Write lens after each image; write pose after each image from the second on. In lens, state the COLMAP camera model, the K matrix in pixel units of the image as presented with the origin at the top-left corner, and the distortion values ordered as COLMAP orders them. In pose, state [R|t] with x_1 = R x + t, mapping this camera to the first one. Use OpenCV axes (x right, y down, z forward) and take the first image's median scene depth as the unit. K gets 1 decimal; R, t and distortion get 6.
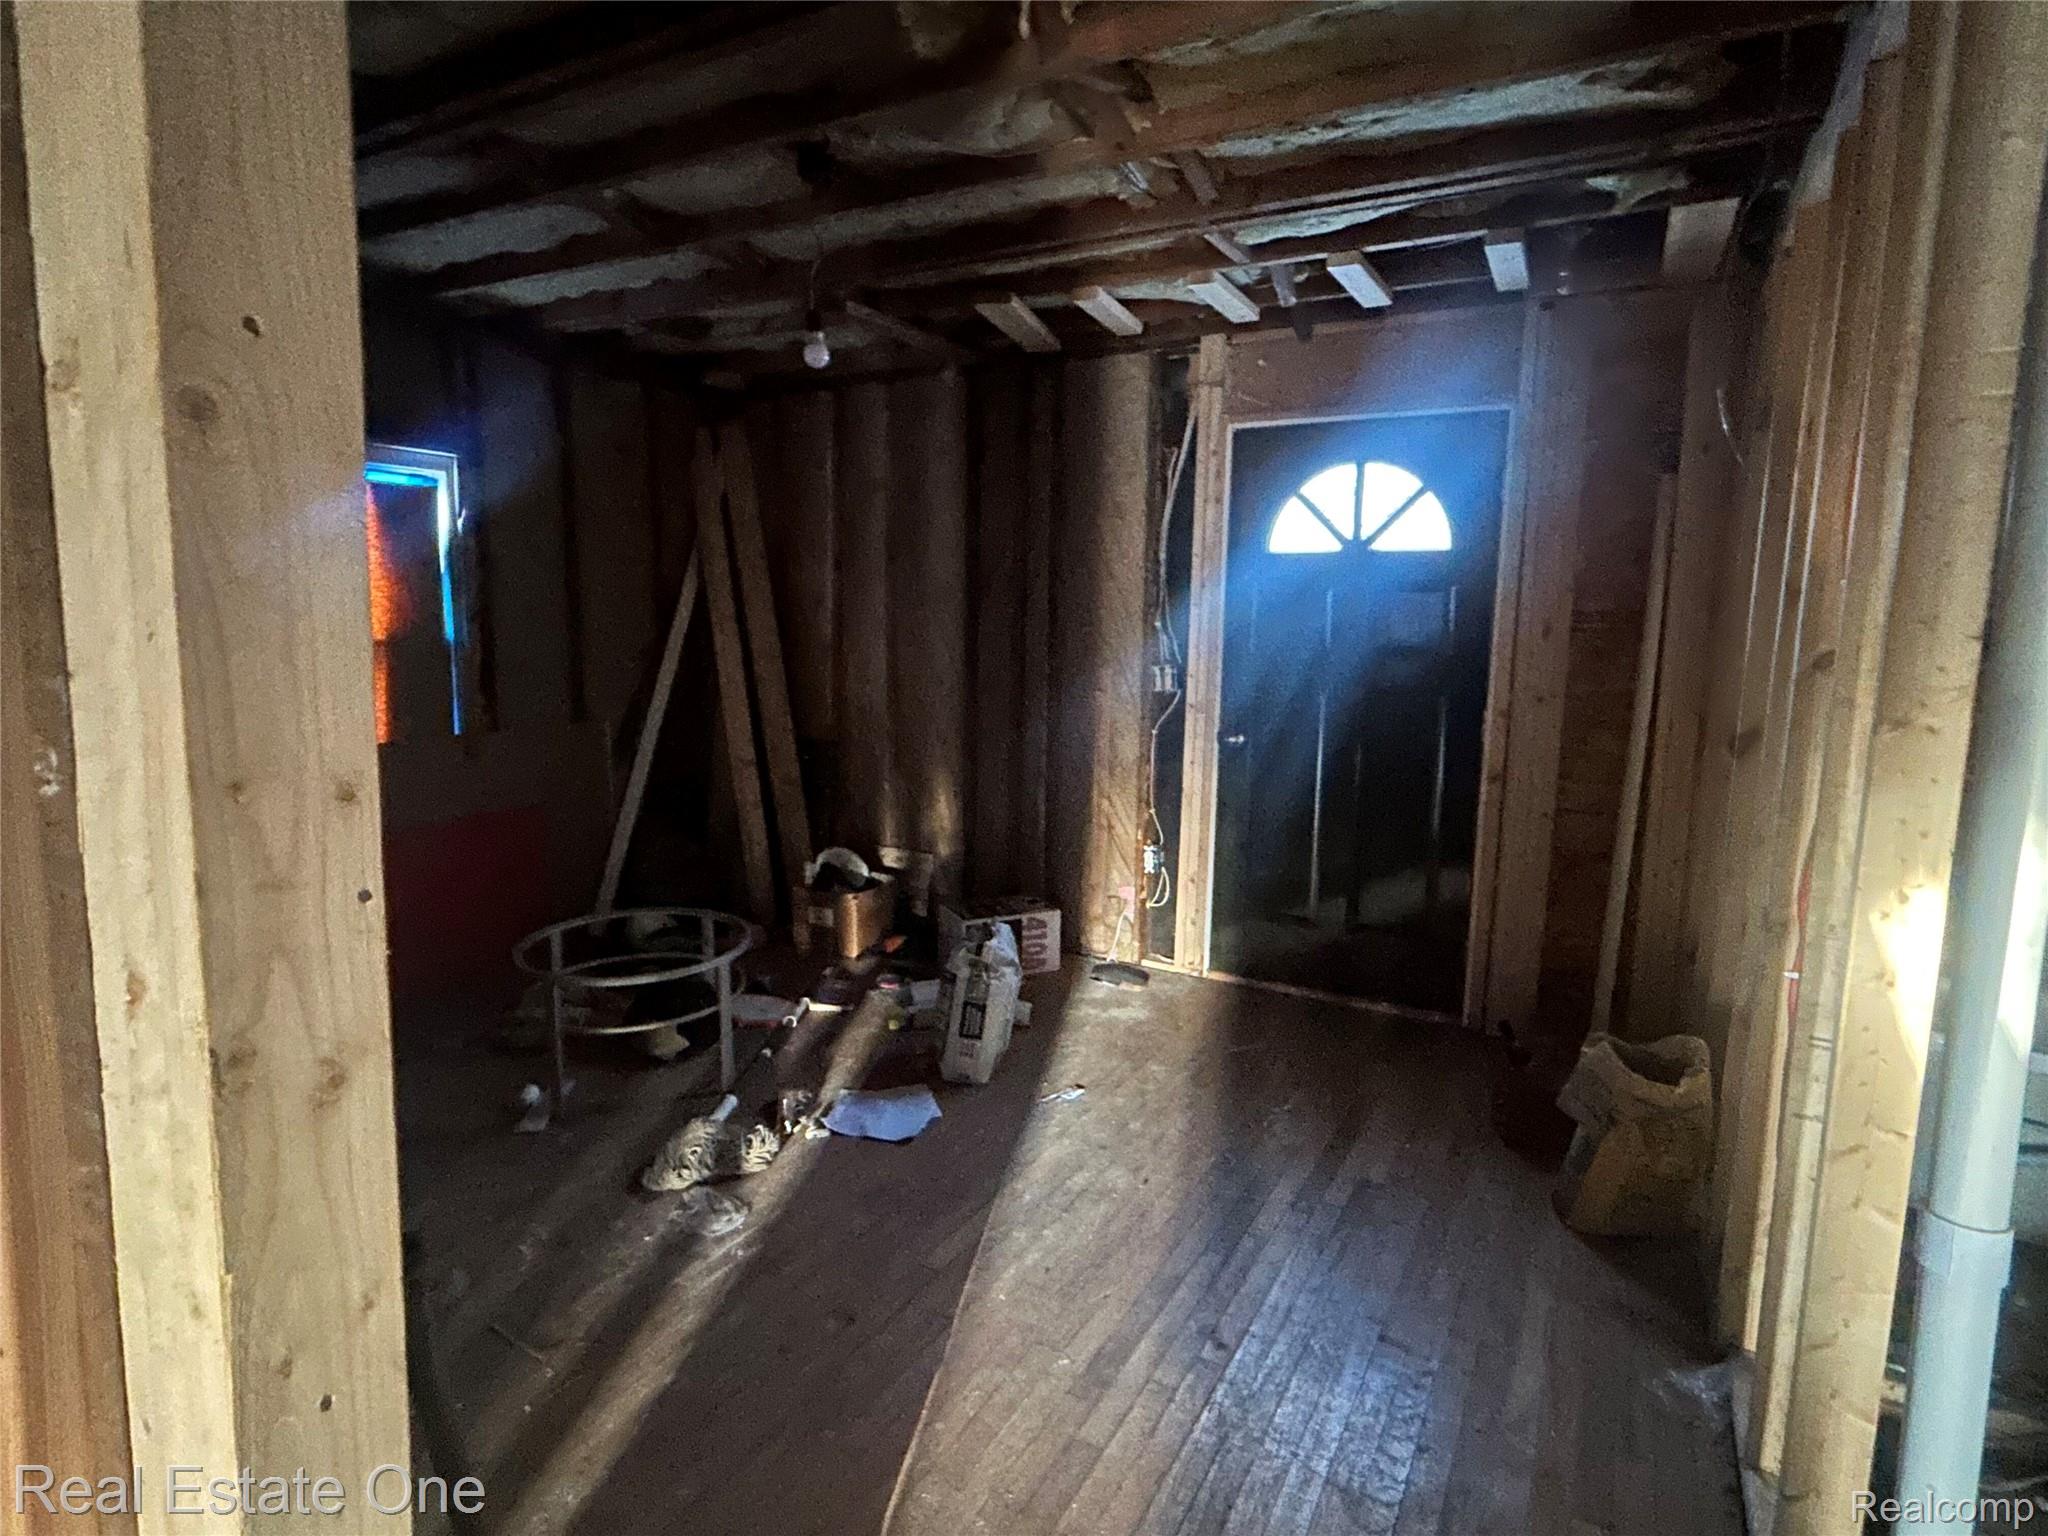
lens RADIAL K [[1039.4, 0, 1024.0], [0, 1039.4, 768.0], [0, 0, 1]] dist [0.001563, 0.000626]
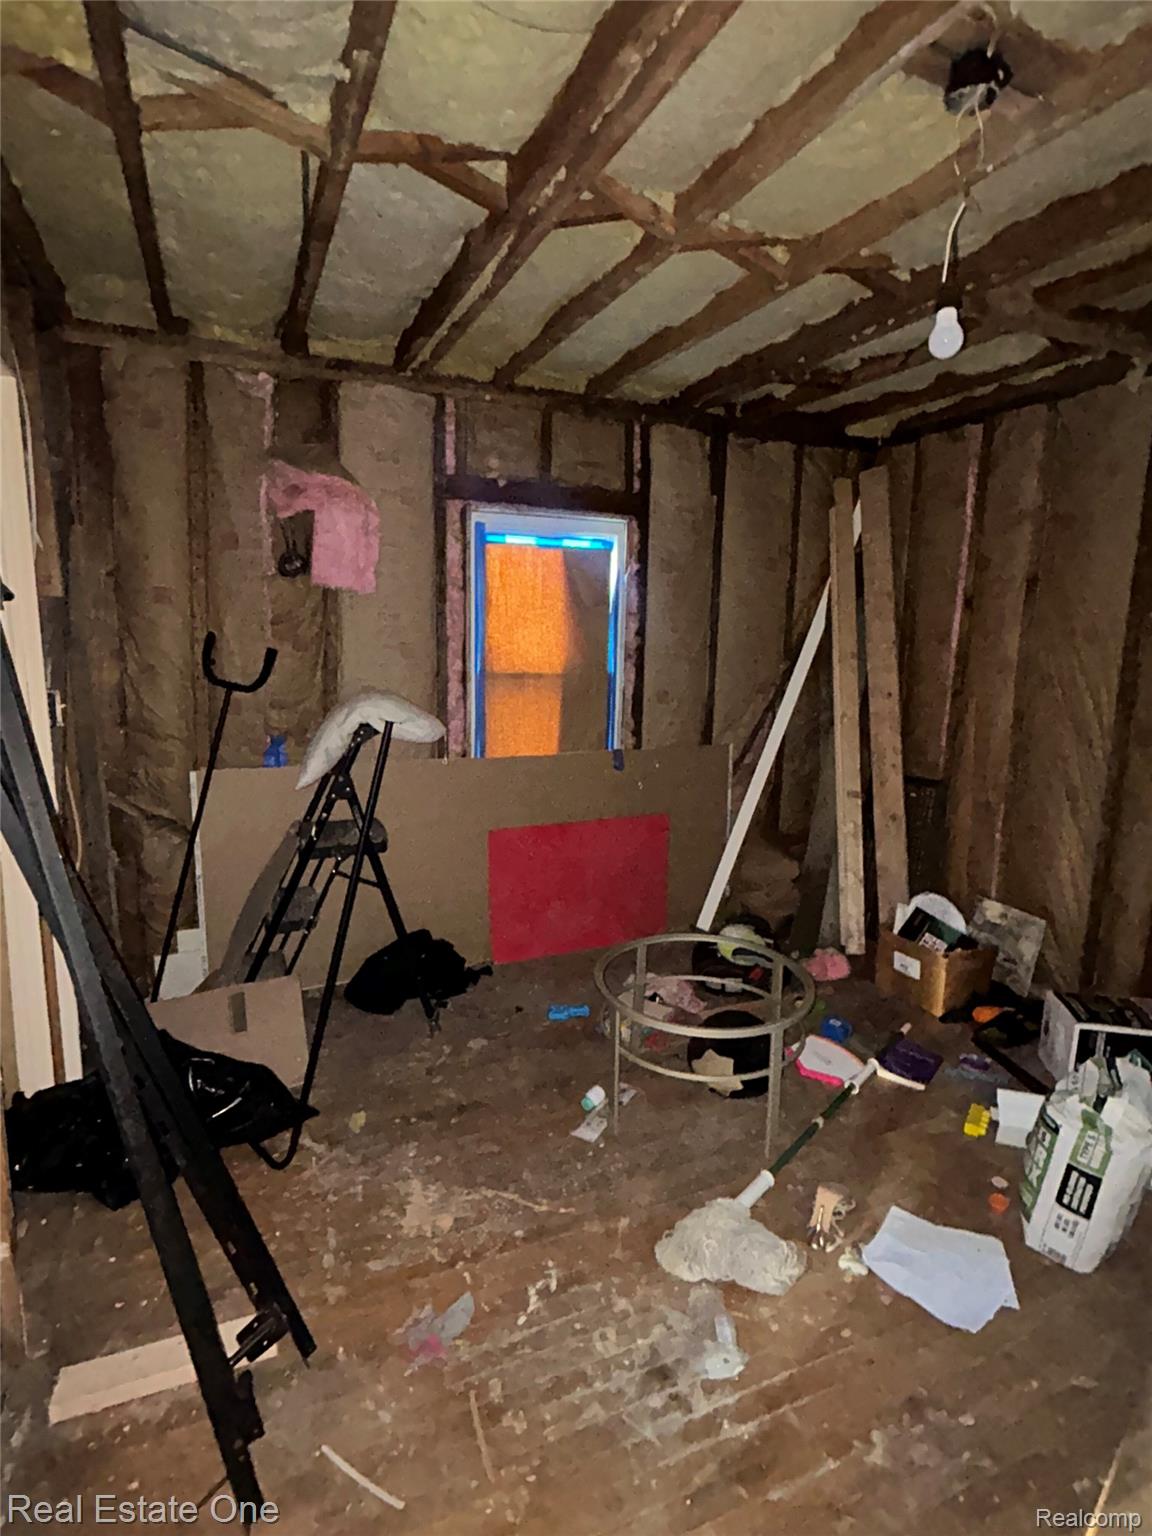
lens RADIAL K [[779.6, 0, 579.2], [0, 779.6, 766.0], [0, 0, 1]] dist [0.001563, 0.000626]
pose [[0.799371, 0.099561, -0.592531, -0.028341], [-0.094273, 0.994744, 0.039961, -0.050868], [0.593395, 0.023916, 0.804556, 0.254801]]
